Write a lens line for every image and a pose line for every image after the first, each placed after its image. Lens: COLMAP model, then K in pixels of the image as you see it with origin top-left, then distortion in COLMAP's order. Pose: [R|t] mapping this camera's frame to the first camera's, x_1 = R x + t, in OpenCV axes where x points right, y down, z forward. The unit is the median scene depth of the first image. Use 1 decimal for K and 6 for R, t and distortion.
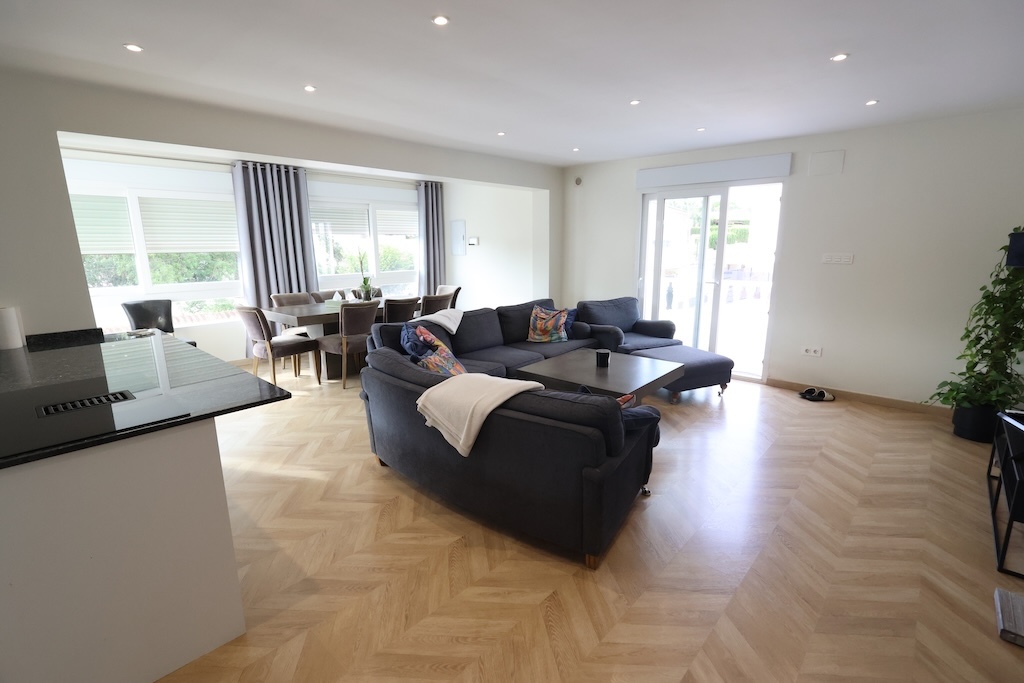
lens RADIAL K [[470.1, 0, 510.1], [0, 470.1, 344.0], [0, 0, 1]] dist [-0.008370, 0.002841]
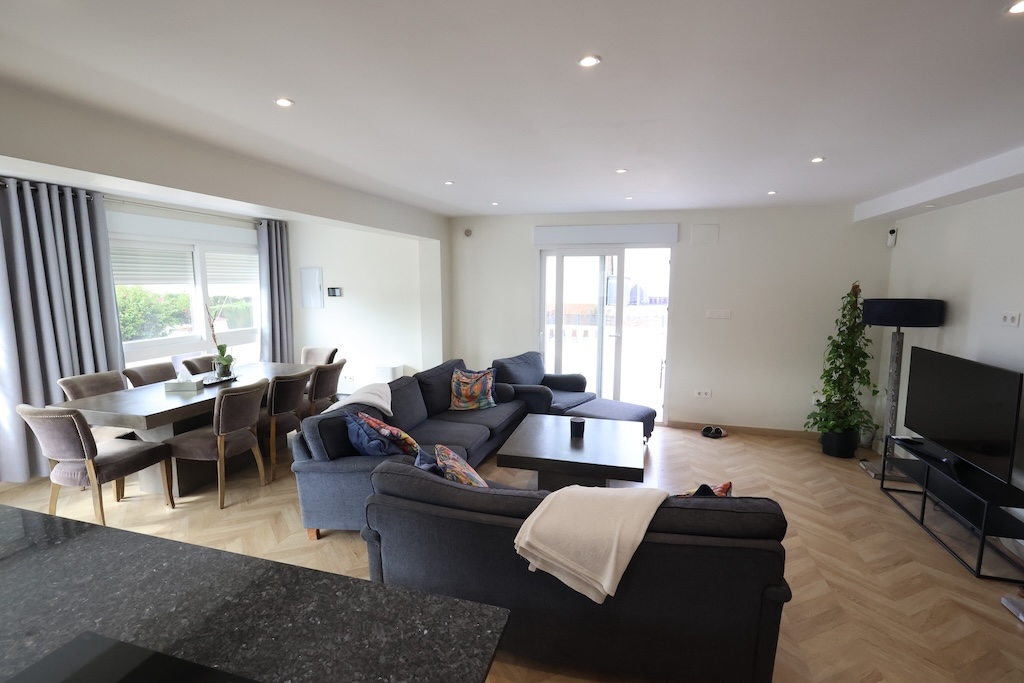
lens RADIAL K [[470.1, 0, 508.8], [0, 470.1, 340.3], [0, 0, 1]] dist [-0.008370, 0.002841]
pose [[0.897872, -0.045123, 0.437938, -0.261315], [0.082915, 0.994265, -0.067549, -0.071554], [-0.432378, 0.096962, 0.896464, 0.158824]]
